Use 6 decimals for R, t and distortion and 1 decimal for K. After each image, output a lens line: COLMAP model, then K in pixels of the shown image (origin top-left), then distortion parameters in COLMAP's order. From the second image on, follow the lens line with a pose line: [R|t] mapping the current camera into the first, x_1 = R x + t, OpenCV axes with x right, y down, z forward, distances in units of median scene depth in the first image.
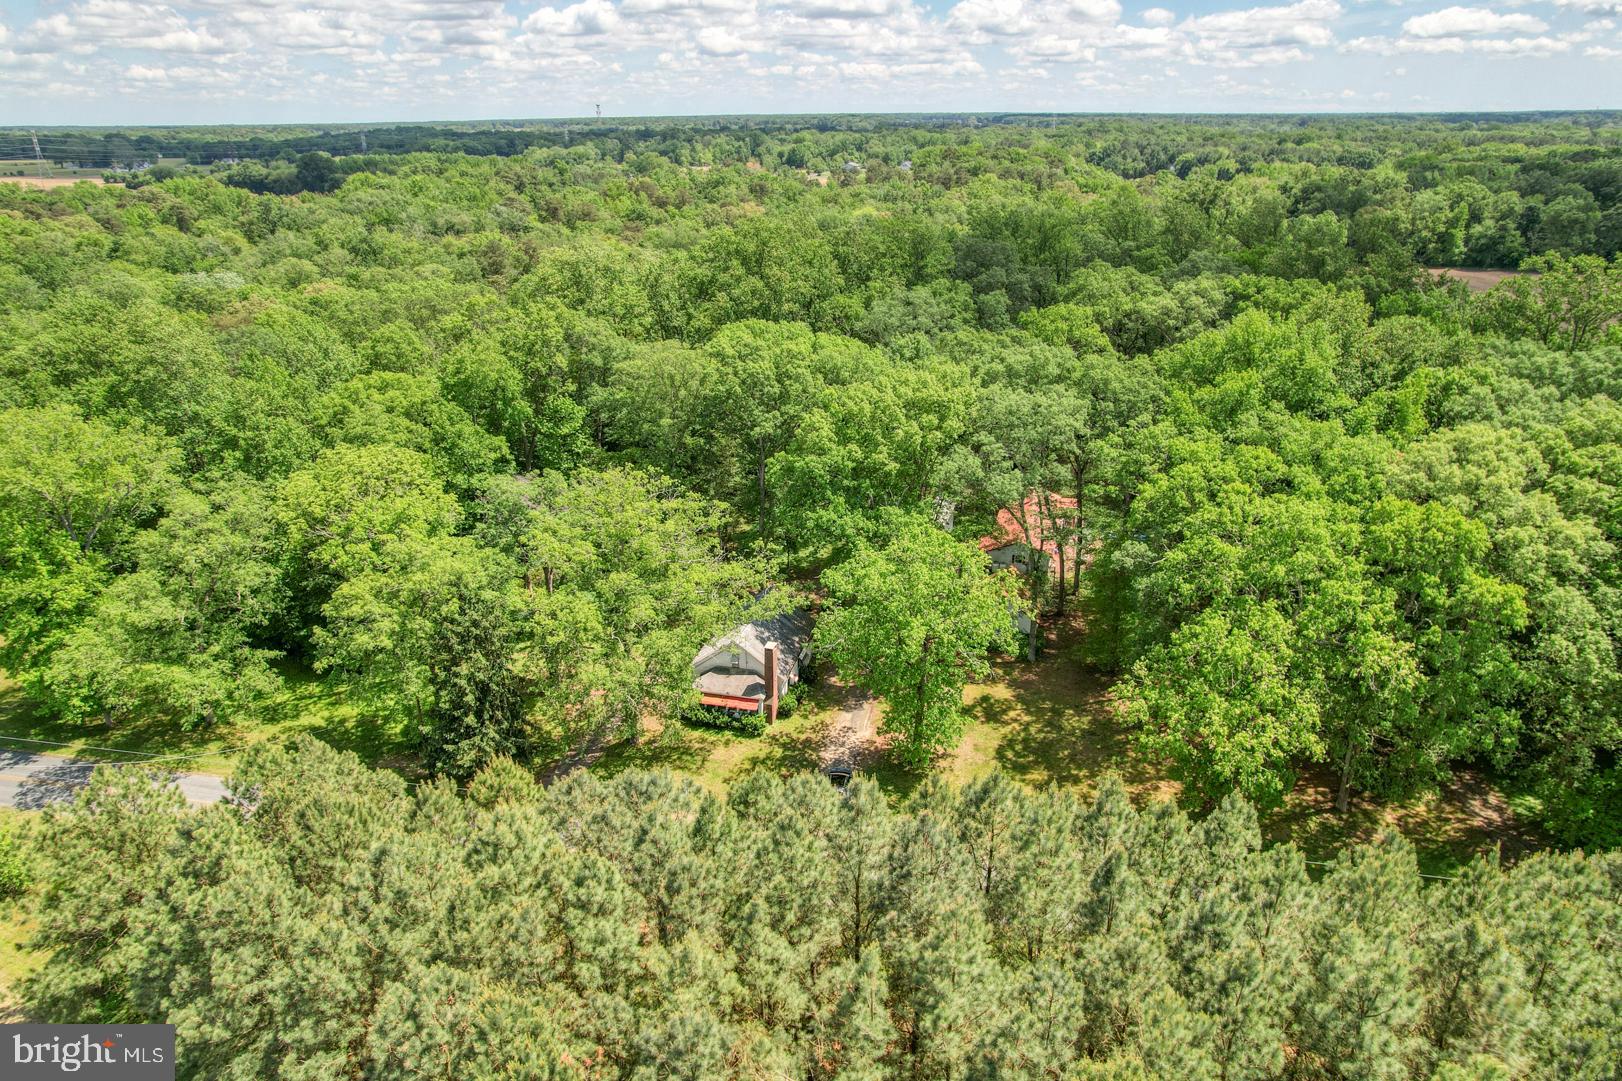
lens RADIAL K [[1055.2, 0, 816.5], [0, 1055.2, 539.8], [0, 0, 1]] dist [-0.043170, -0.000759]
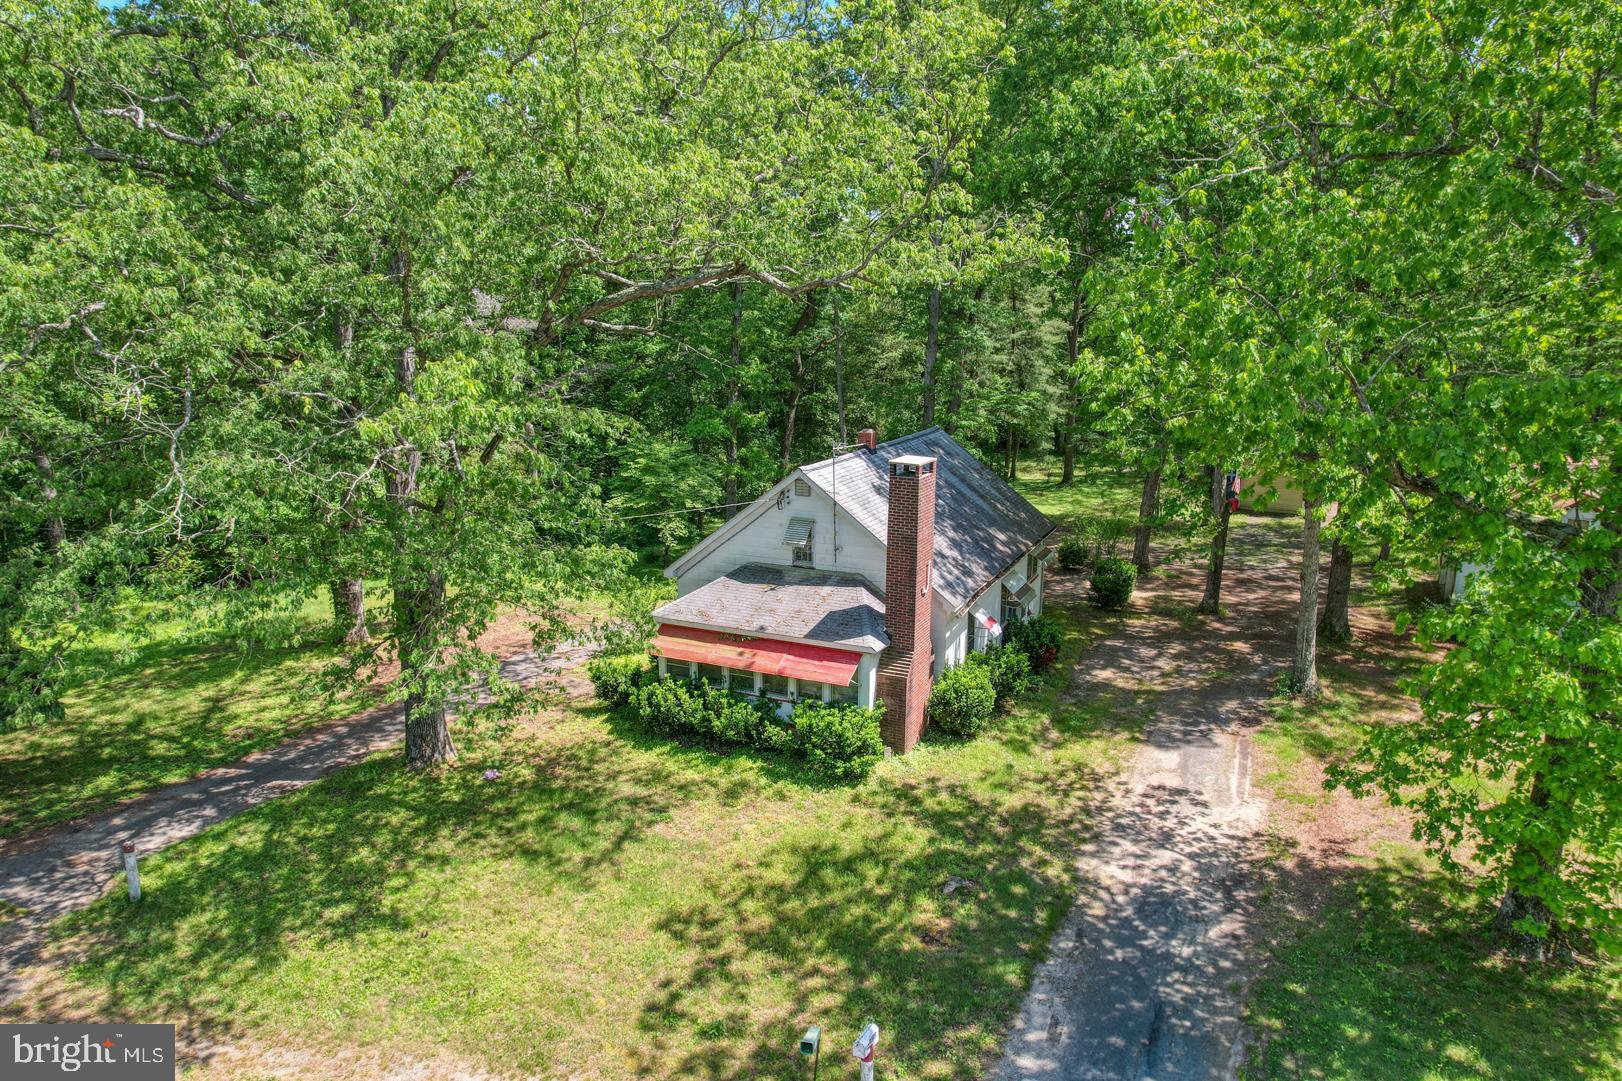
lens RADIAL K [[1044.2, 0, 811.0], [0, 1044.2, 540.5], [0, 0, 1]] dist [-0.069730, 0.059929]
pose [[0.979878, 0.044469, -0.194582, -0.014382], [-0.078560, 0.982104, -0.171171, 0.169784], [0.183488, 0.183013, 0.965836, 0.713676]]
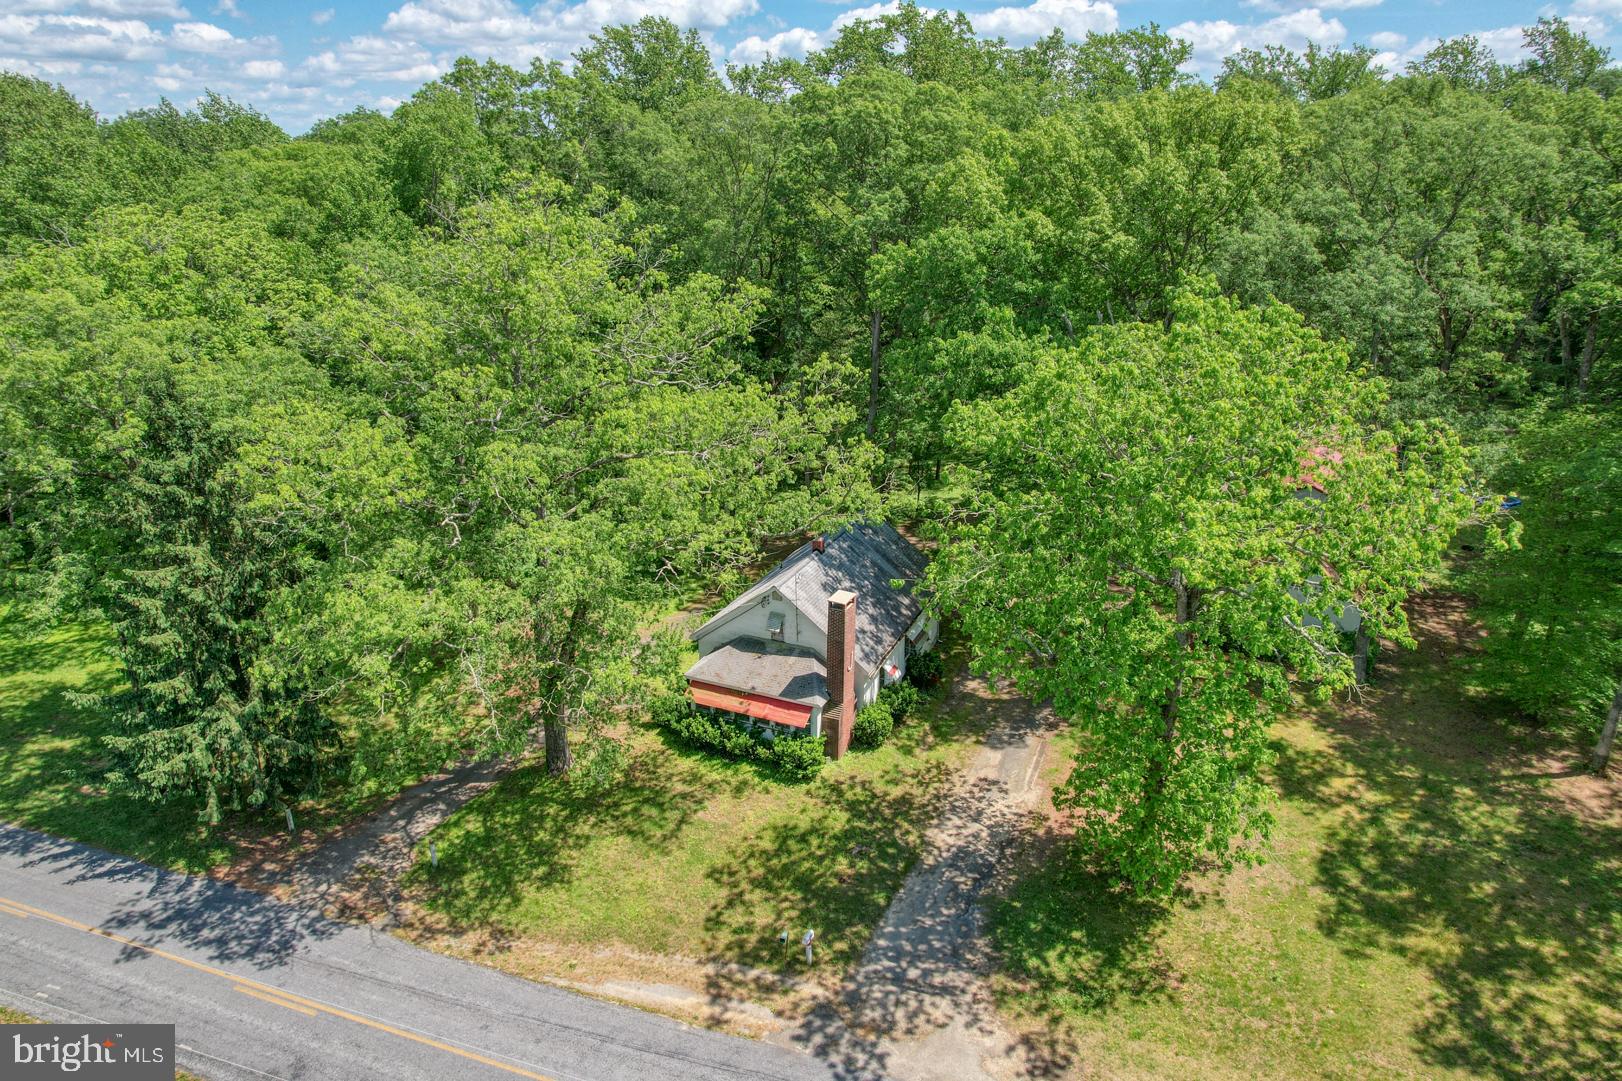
lens RADIAL K [[1055.2, 0, 816.5], [0, 1055.2, 539.8], [0, 0, 1]] dist [-0.043170, -0.000759]
pose [[0.985047, 0.064787, -0.159642, 0.020666], [-0.068414, 0.997507, -0.017322, 0.081653], [0.158122, 0.027985, 0.987023, 0.508632]]
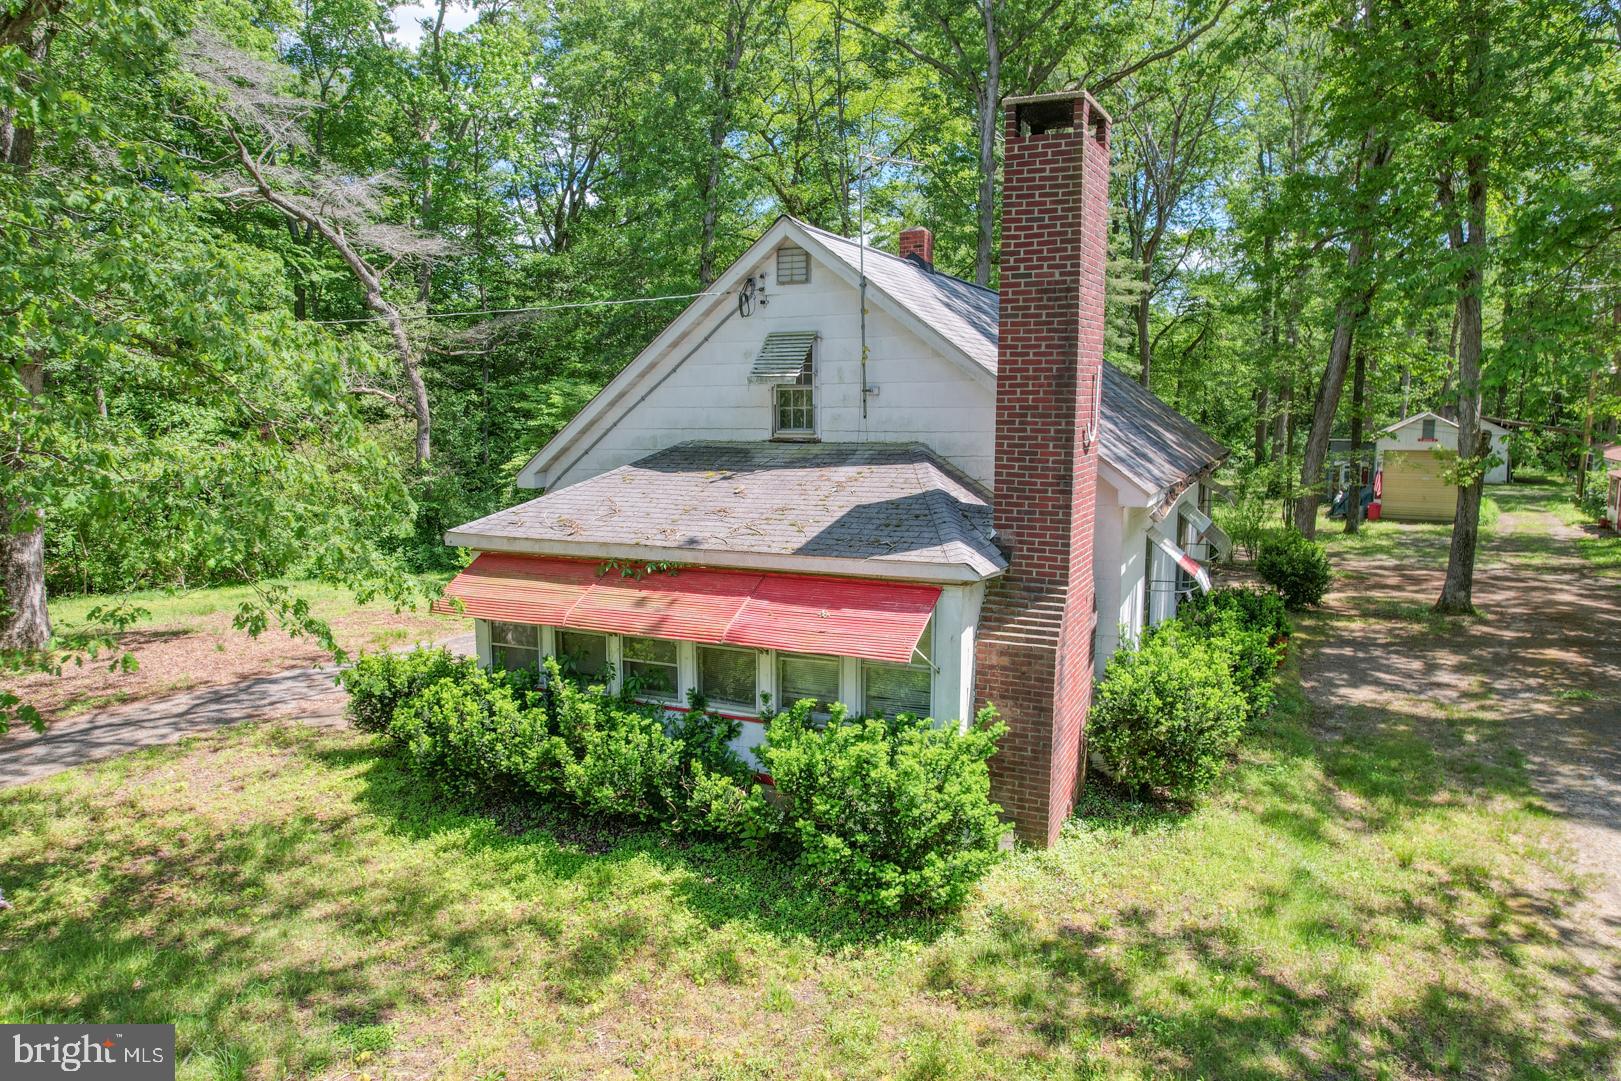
lens RADIAL K [[1043.6, 0, 810.5], [0, 1043.6, 540.5], [0, 0, 1]] dist [-0.069730, 0.059929]
pose [[0.979177, 0.022935, -0.201707, -0.045531], [-0.075798, 0.963045, -0.258454, 0.175394], [0.188325, 0.268362, 0.944730, 0.884758]]
